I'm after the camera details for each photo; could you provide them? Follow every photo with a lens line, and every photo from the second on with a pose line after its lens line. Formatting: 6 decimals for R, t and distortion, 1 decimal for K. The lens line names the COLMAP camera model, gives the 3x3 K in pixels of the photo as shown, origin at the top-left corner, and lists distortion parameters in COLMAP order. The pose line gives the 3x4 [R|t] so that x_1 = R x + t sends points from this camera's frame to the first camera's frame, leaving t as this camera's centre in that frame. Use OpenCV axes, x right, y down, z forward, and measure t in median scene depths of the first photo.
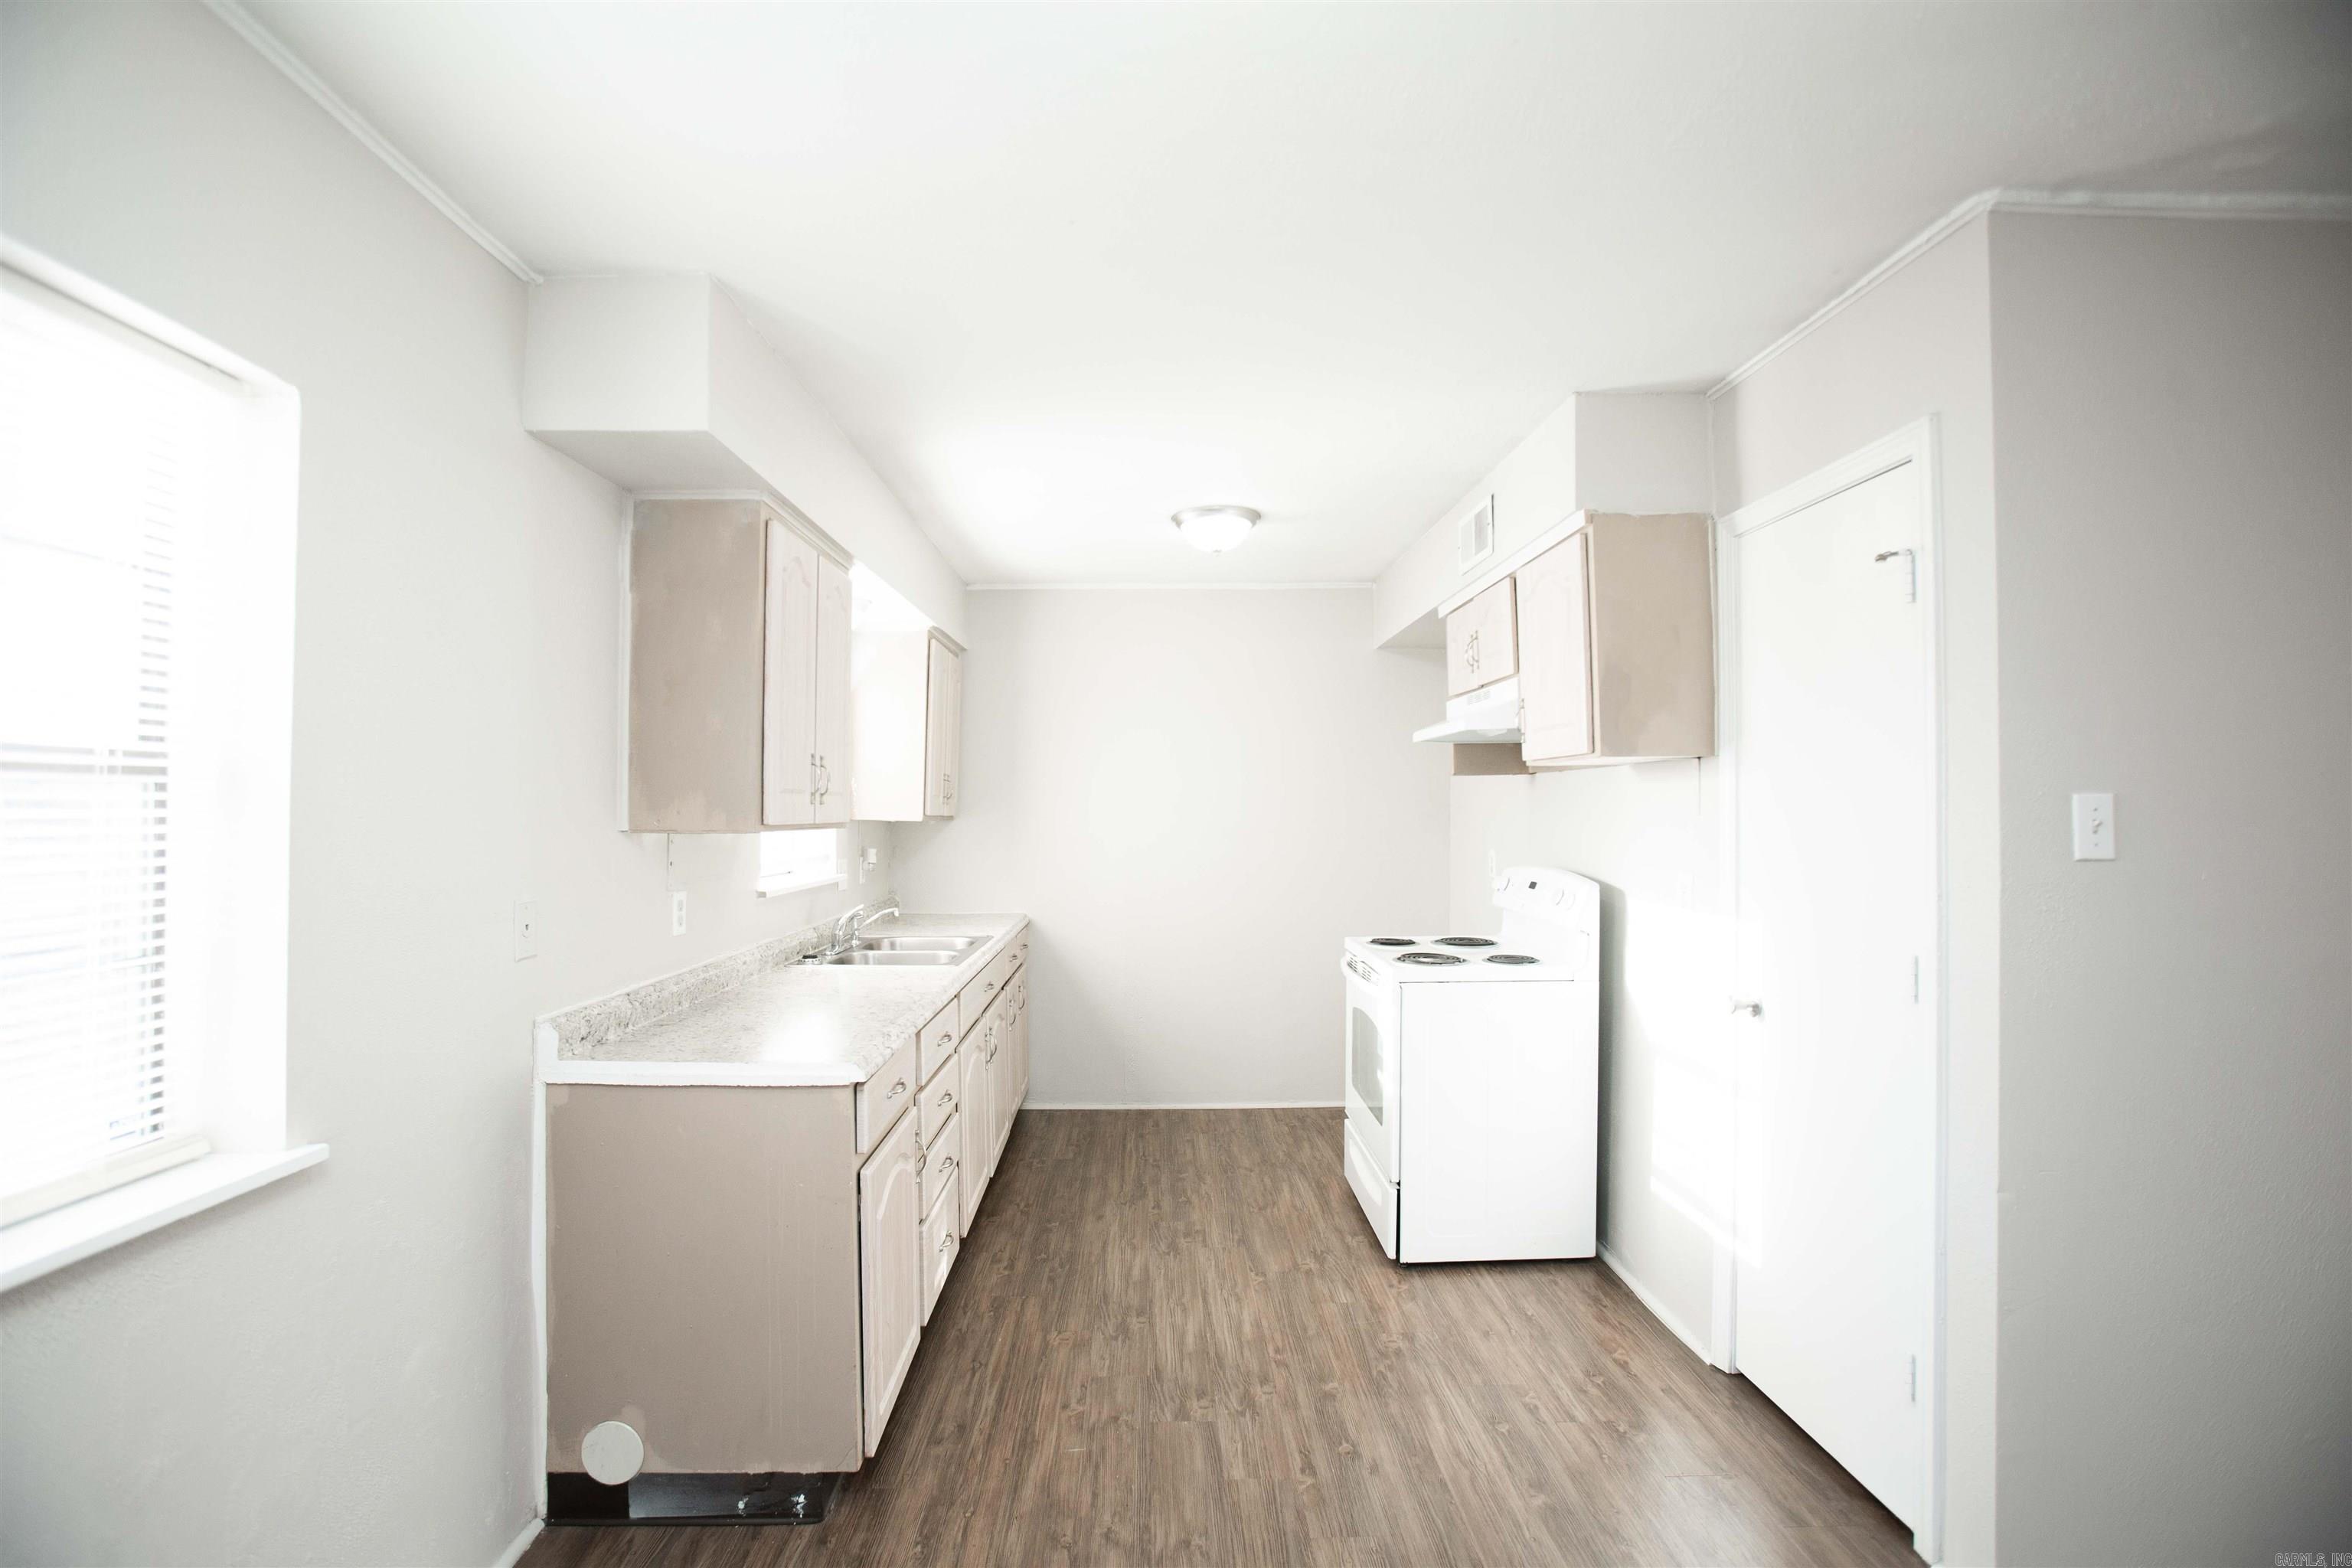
lens RADIAL K [[1058.8, 0, 1172.4], [0, 1058.8, 793.9], [0, 0, 1]] dist [-0.043627, 0.006799]
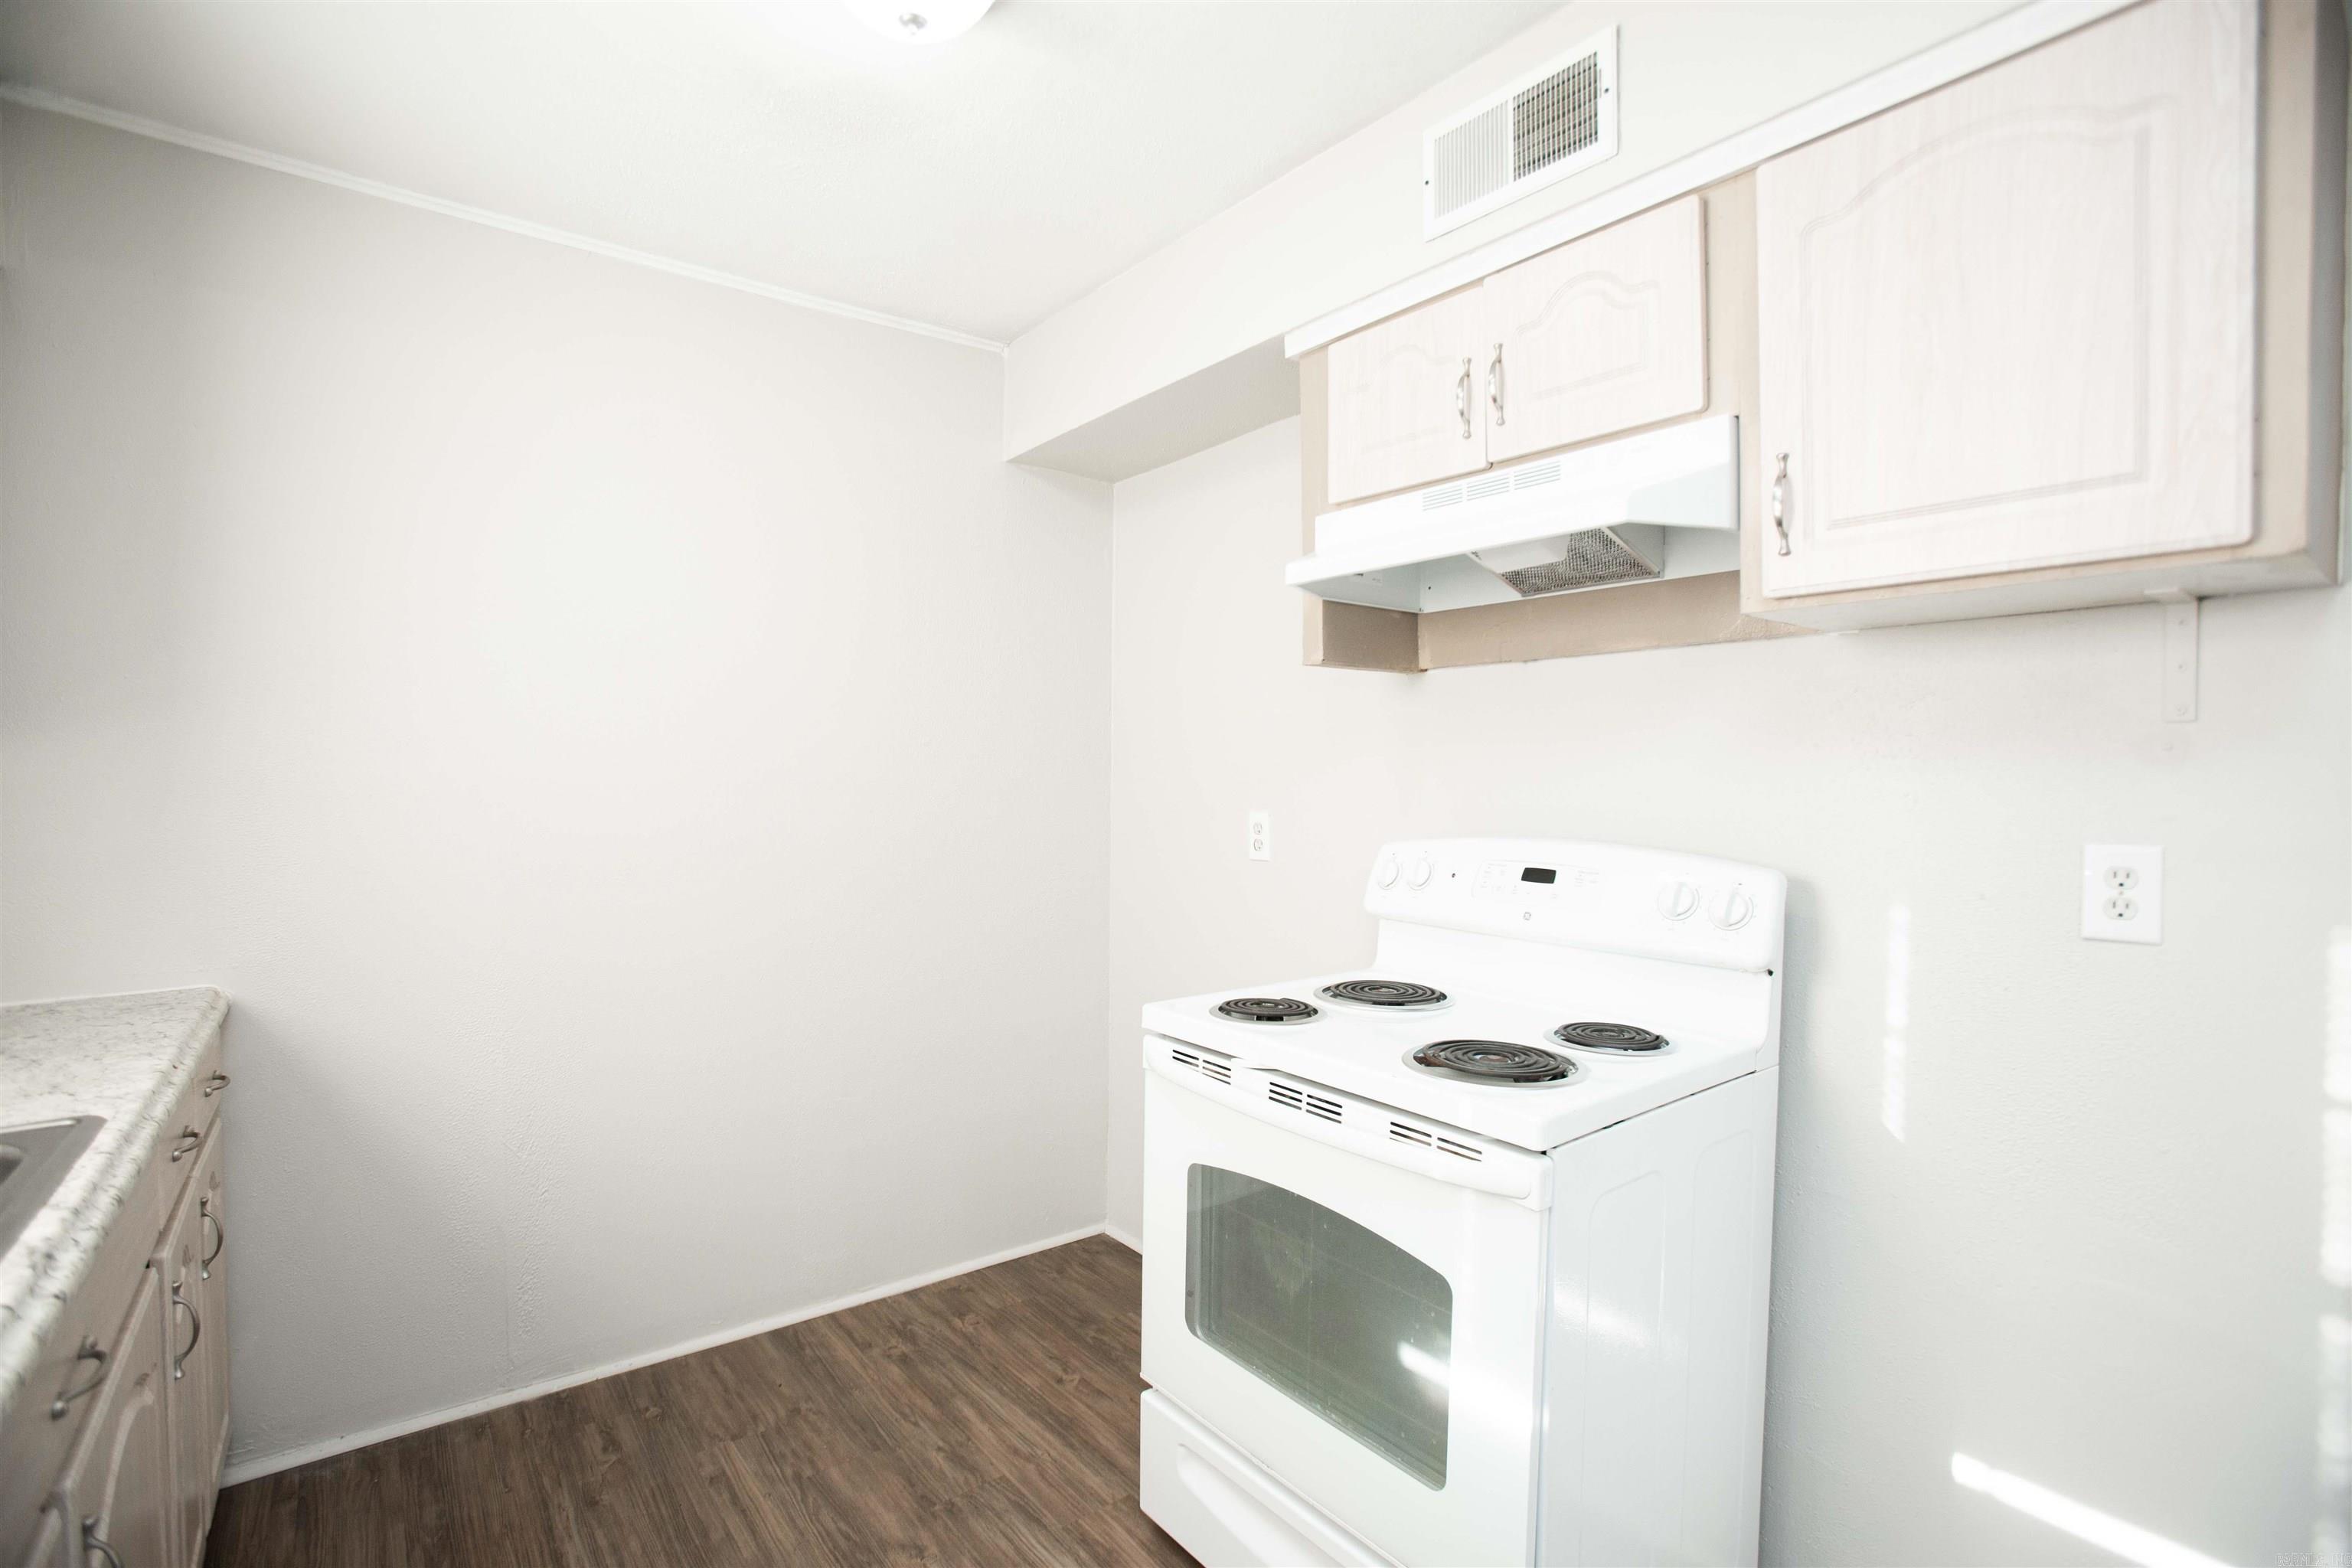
lens RADIAL K [[1058.8, 0, 1125.7], [0, 1058.8, 790.7], [0, 0, 1]] dist [-0.043627, 0.006799]
pose [[0.814143, 0.001153, 0.580663, -0.102701], [-0.017532, 0.999591, 0.022596, 0.032354], [-0.580399, -0.028576, 0.813831, 0.603898]]
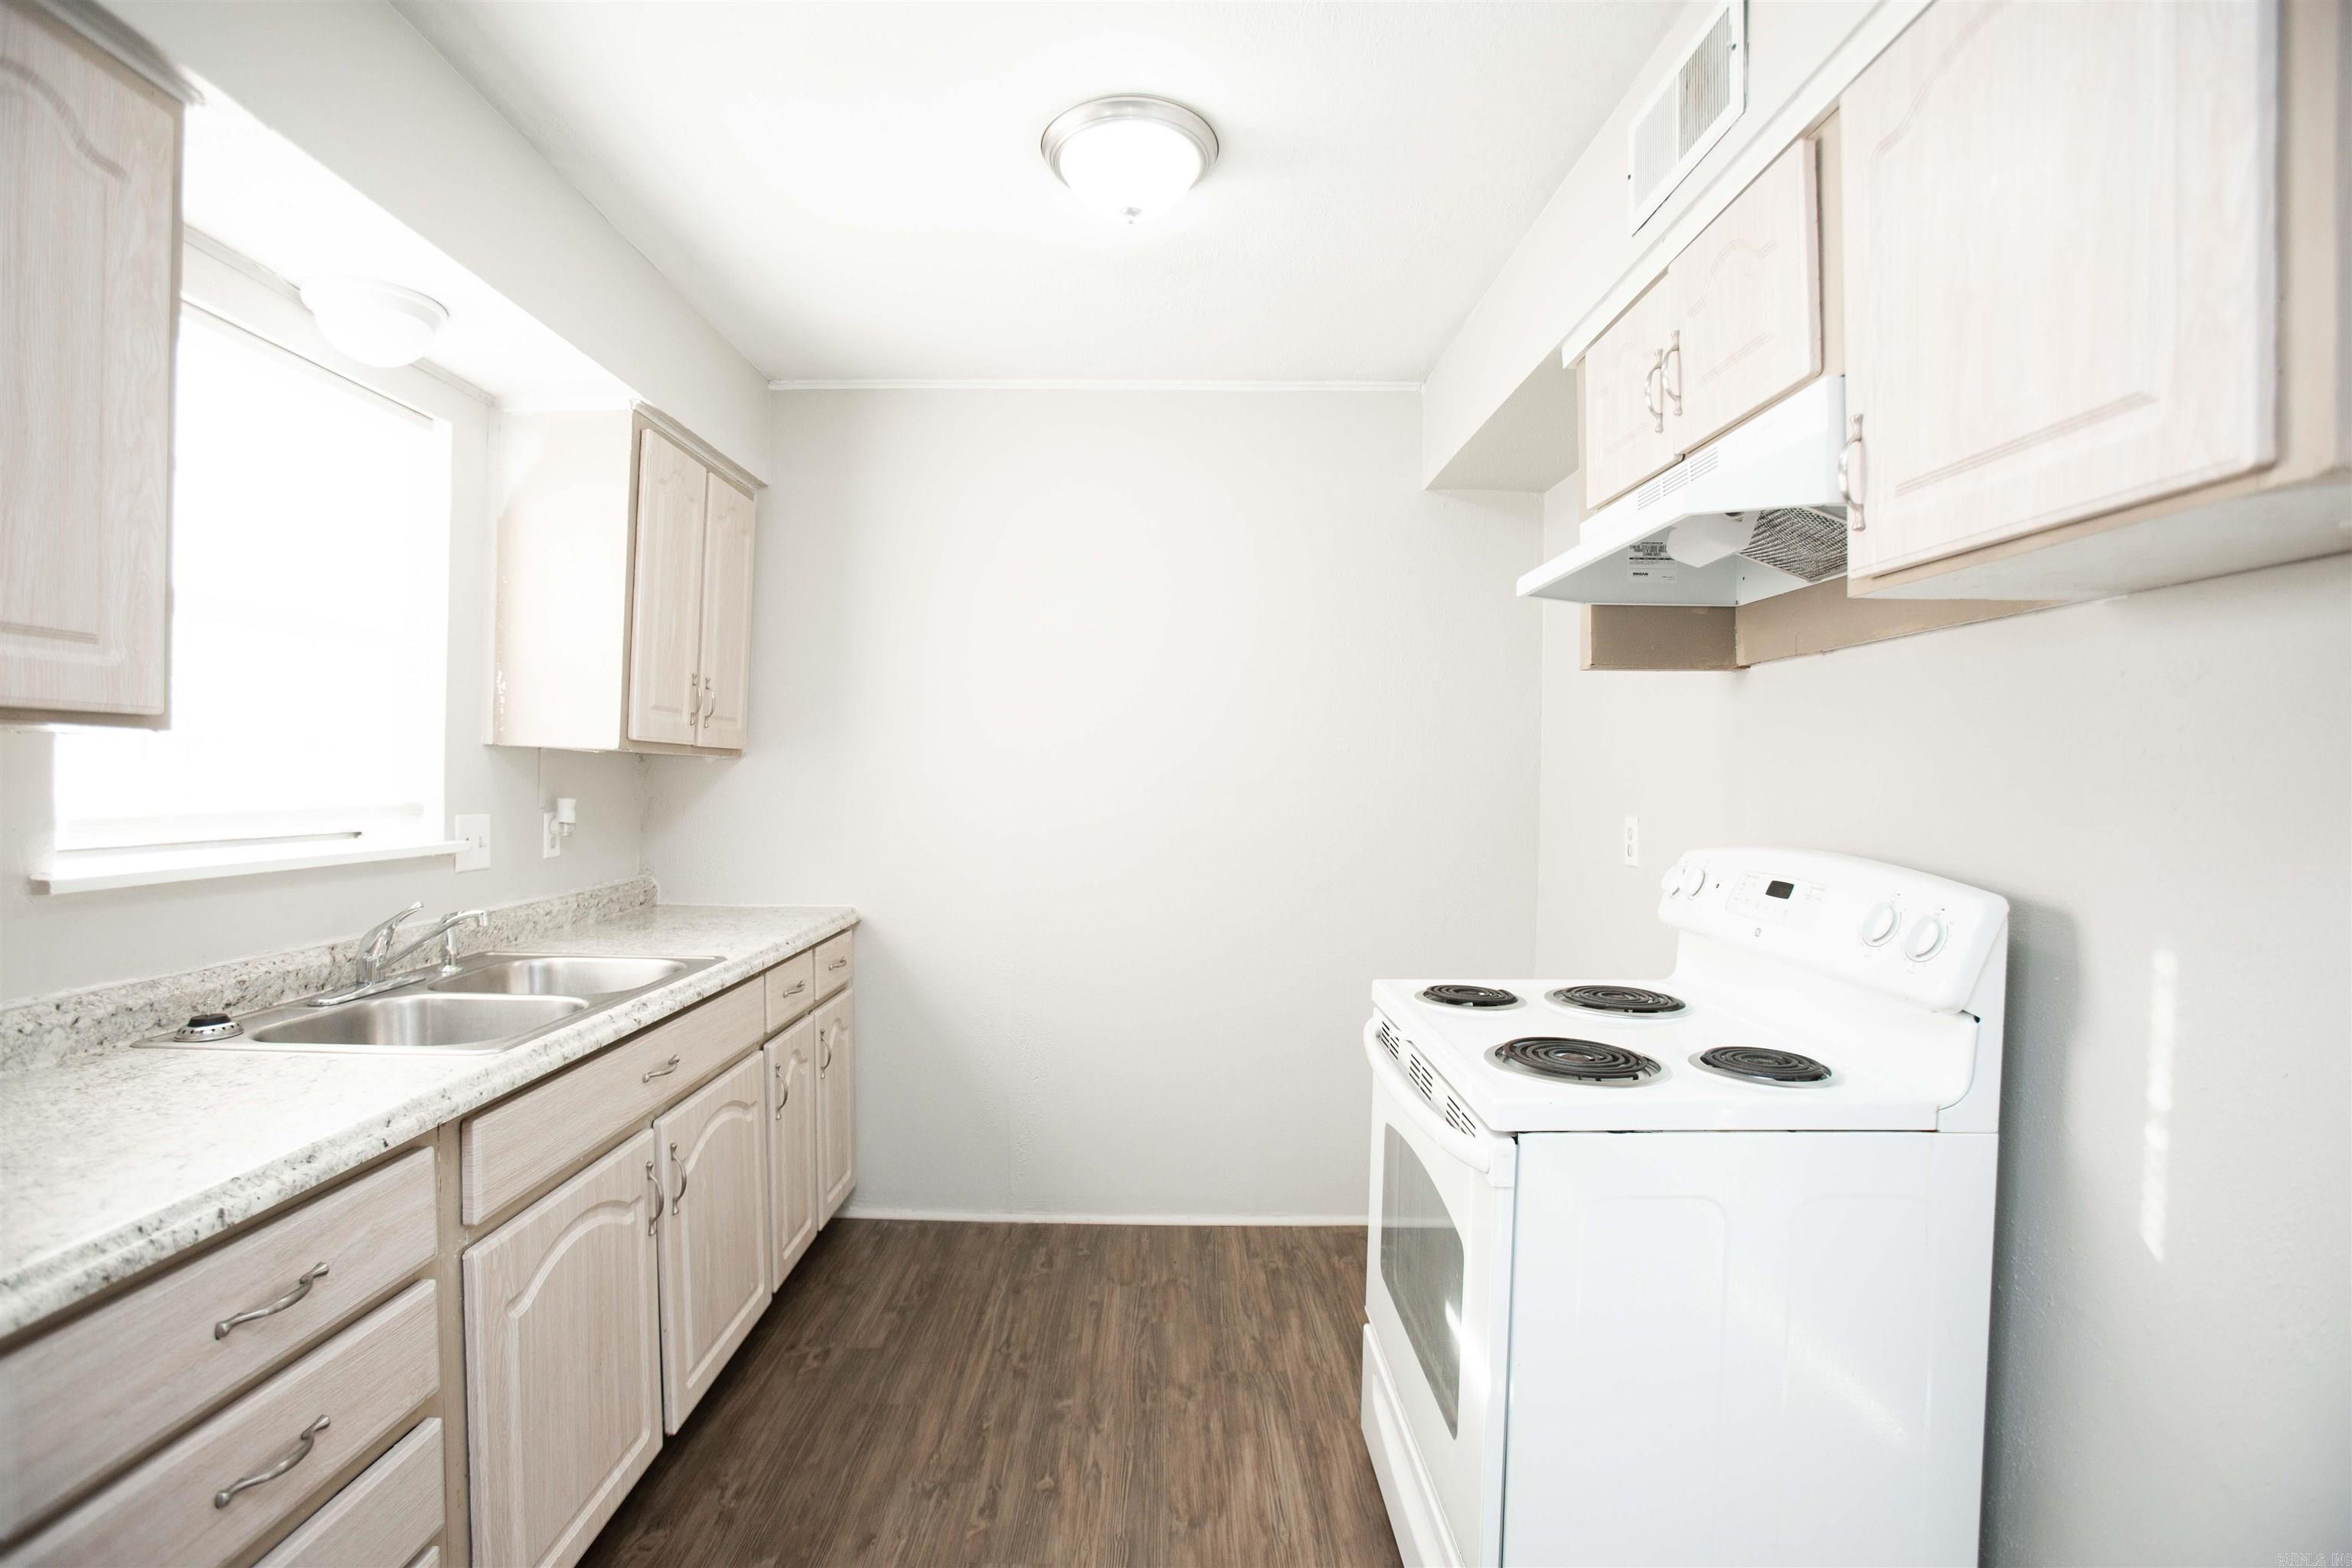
lens RADIAL K [[1058.8, 0, 1166.6], [0, 1058.8, 792.4], [0, 0, 1]] dist [-0.043627, 0.006799]
pose [[0.999773, 0.014083, -0.016003, 0.066324], [-0.013600, 0.999460, 0.029896, 0.028779], [0.016416, -0.029672, 0.999425, 0.460666]]
